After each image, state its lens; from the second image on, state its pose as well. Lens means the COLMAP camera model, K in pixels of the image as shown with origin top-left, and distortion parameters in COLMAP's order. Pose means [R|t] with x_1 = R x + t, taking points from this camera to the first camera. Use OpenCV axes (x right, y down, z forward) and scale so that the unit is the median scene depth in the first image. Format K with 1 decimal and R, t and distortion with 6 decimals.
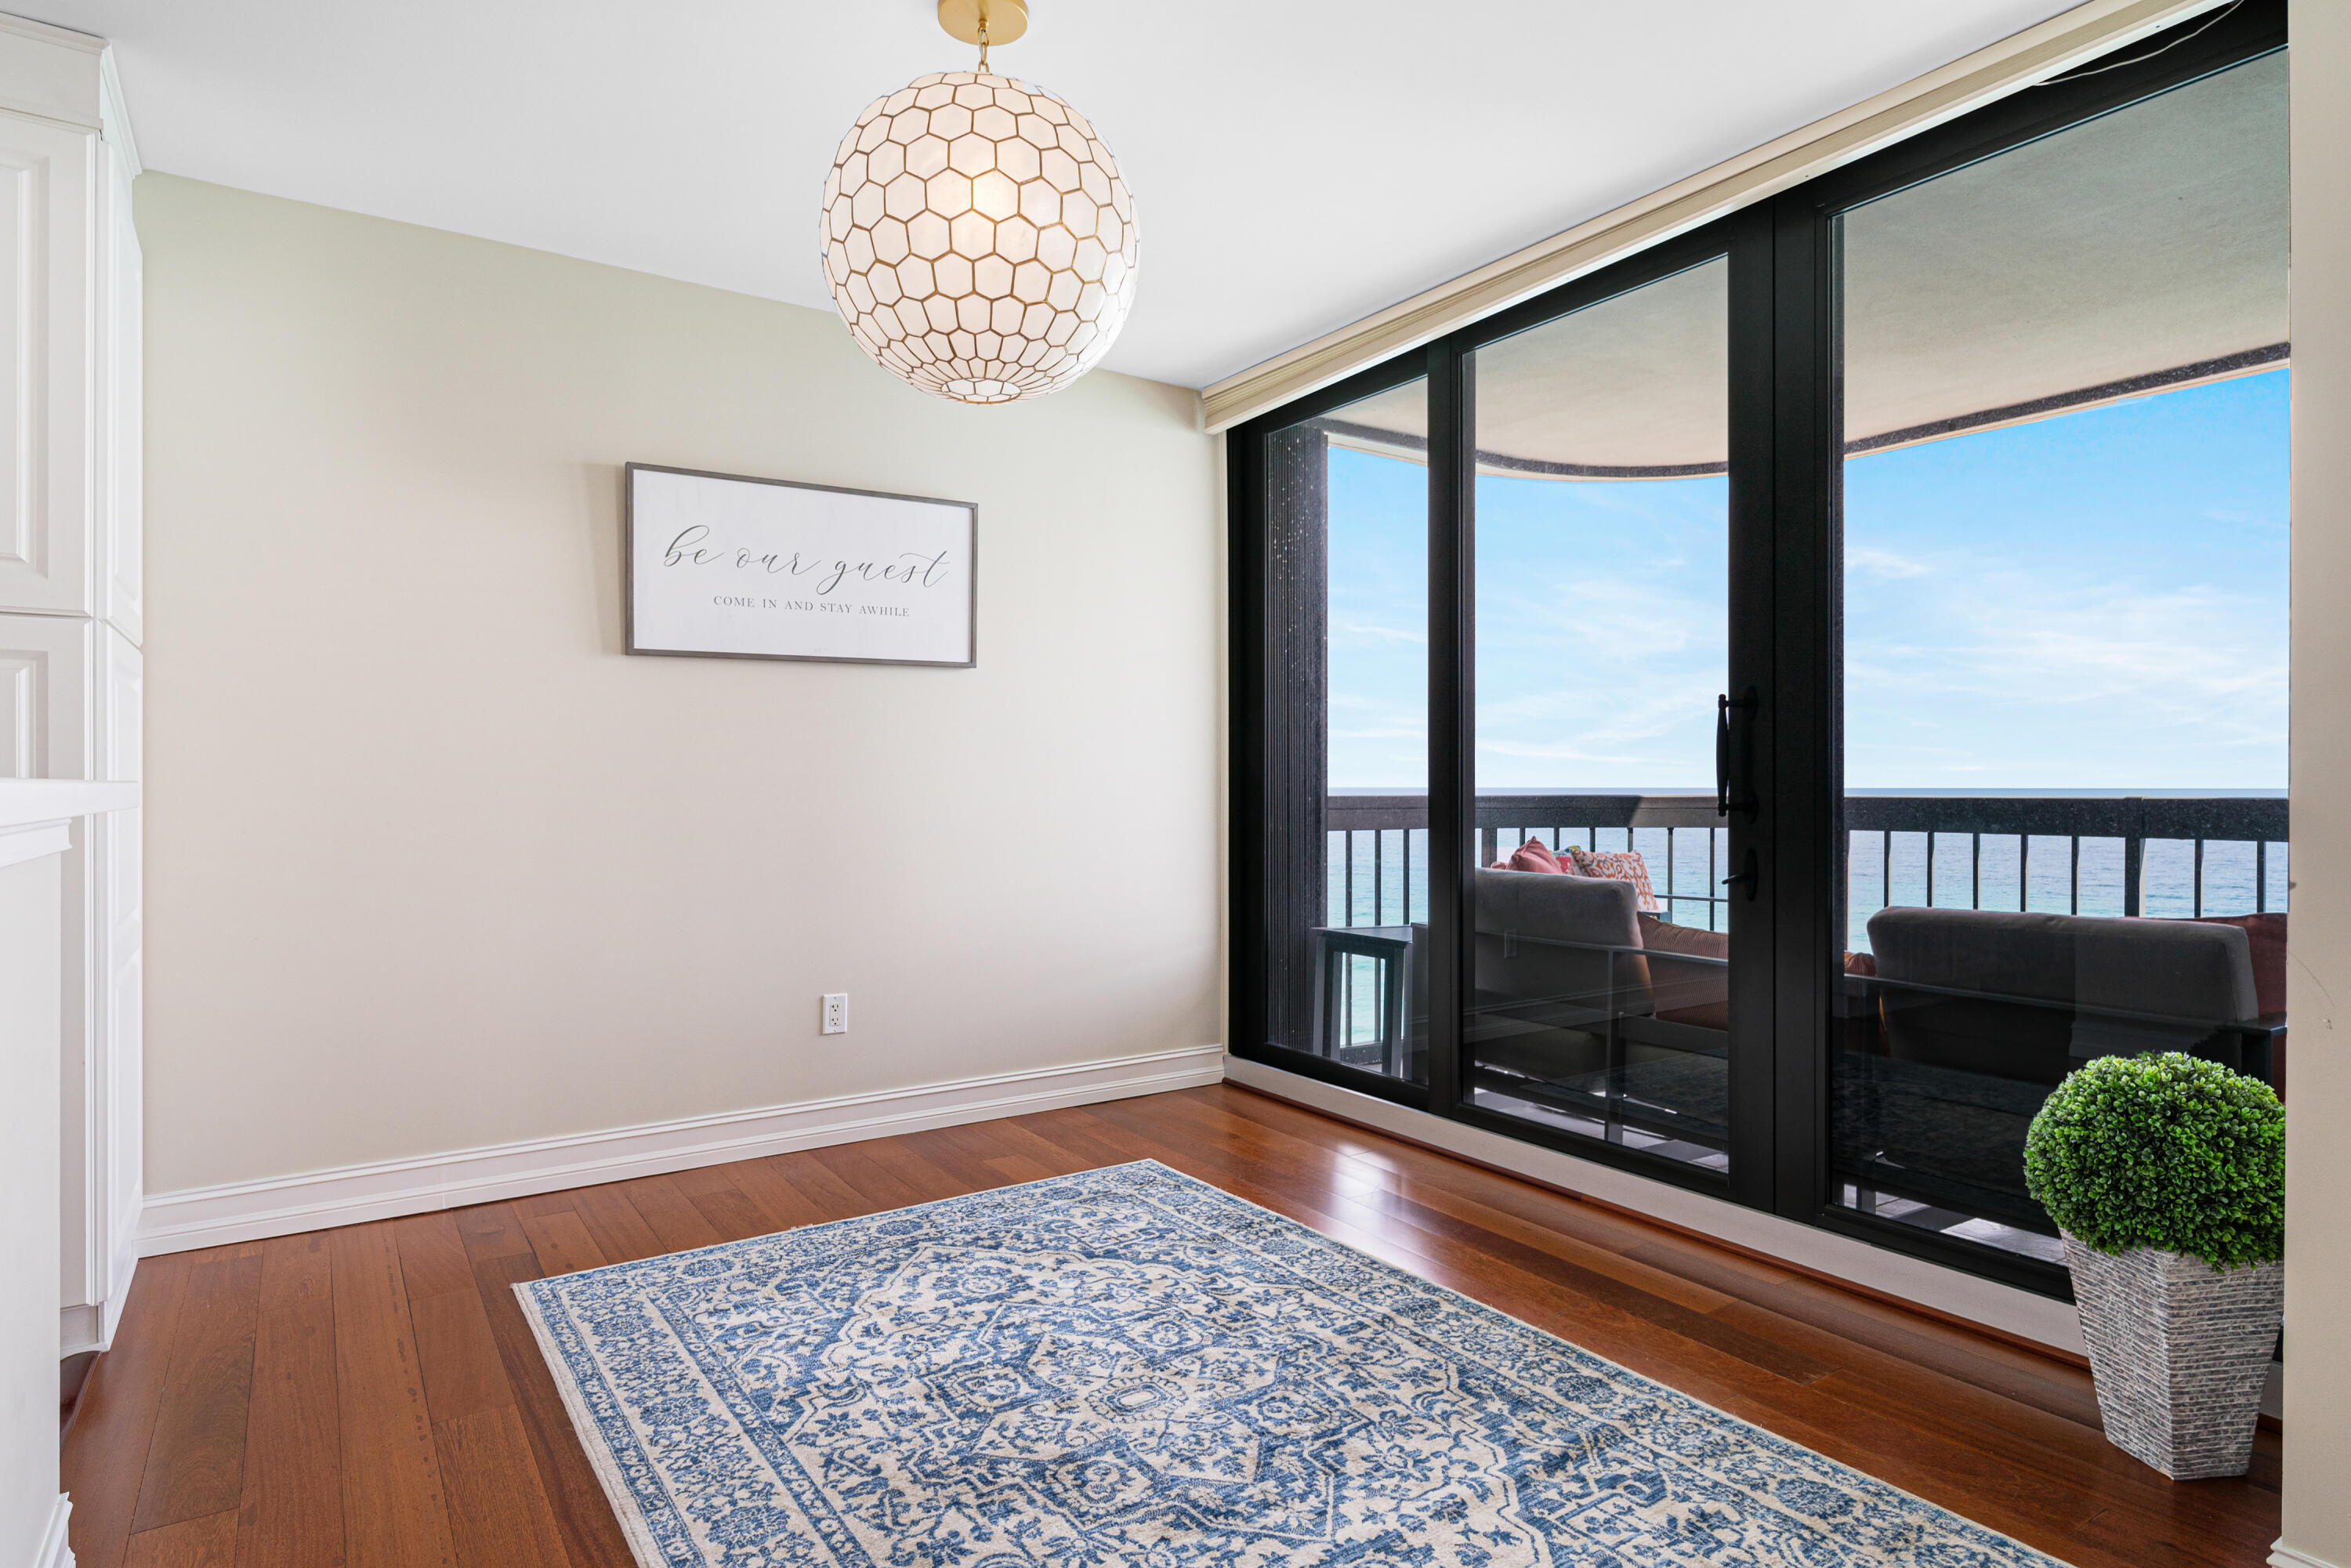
lens RADIAL K [[1282.1, 0, 1162.8], [0, 1282.1, 787.9], [0, 0, 1]] dist [-0.002512, -0.000465]
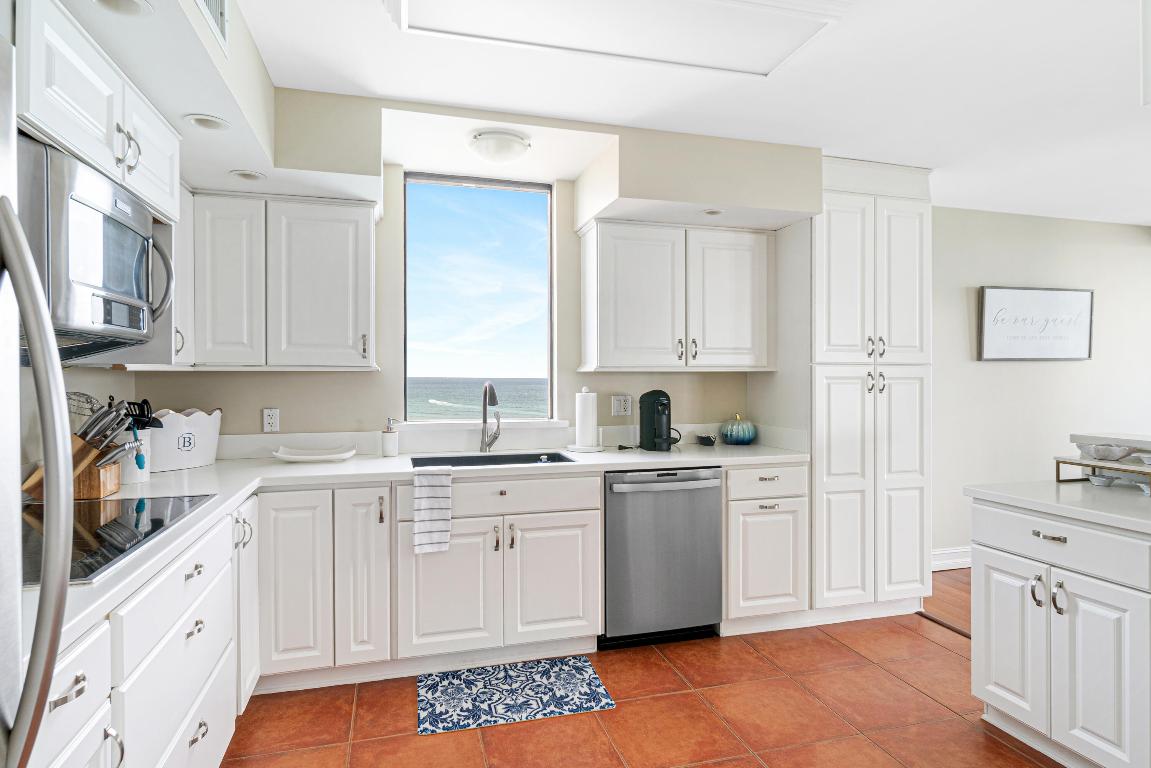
lens RADIAL K [[626.9, 0, 573.5], [0, 626.9, 378.6], [0, 0, 1]] dist [0.004309, 0.001070]
pose [[0.952657, 0.000280, -0.304048, -0.809857], [-0.000159, 1.000000, 0.000421, -0.068585], [0.304048, -0.000353, 0.952657, -0.445888]]
